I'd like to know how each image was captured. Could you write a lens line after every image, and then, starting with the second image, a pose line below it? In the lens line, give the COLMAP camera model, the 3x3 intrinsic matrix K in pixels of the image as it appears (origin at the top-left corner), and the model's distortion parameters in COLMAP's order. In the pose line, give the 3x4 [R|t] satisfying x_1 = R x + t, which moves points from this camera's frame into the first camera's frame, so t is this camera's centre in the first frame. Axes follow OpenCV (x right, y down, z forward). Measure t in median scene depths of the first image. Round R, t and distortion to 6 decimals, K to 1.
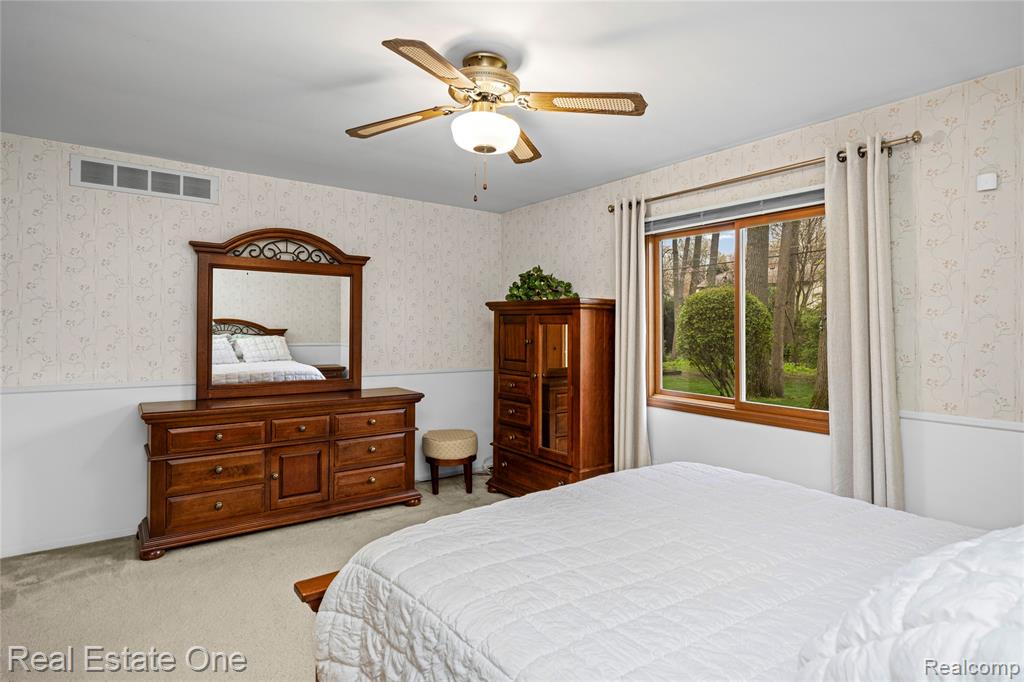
lens RADIAL K [[544.5, 0, 509.1], [0, 544.5, 319.7], [0, 0, 1]] dist [-0.002059, -0.000224]
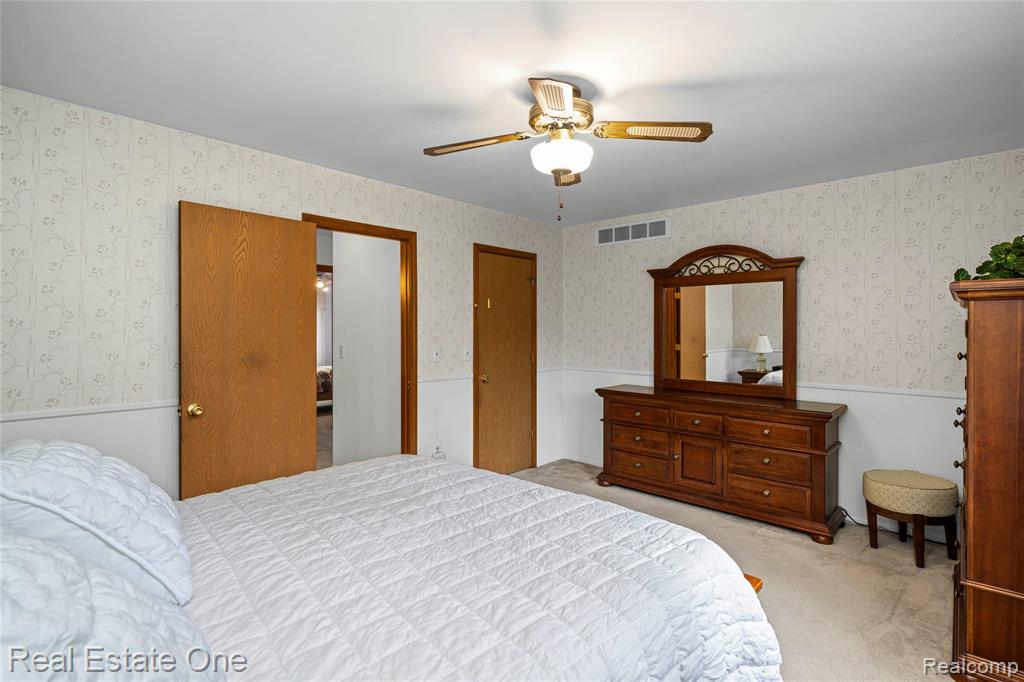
lens RADIAL K [[498.6, 0, 511.4], [0, 498.6, 336.9], [0, 0, 1]] dist [0.004770, 0.000305]
pose [[0.162879, 0.005672, -0.986630, 0.548534], [0.011697, 0.999902, 0.007680, 0.008193], [0.986577, -0.012791, 0.162797, 0.425142]]
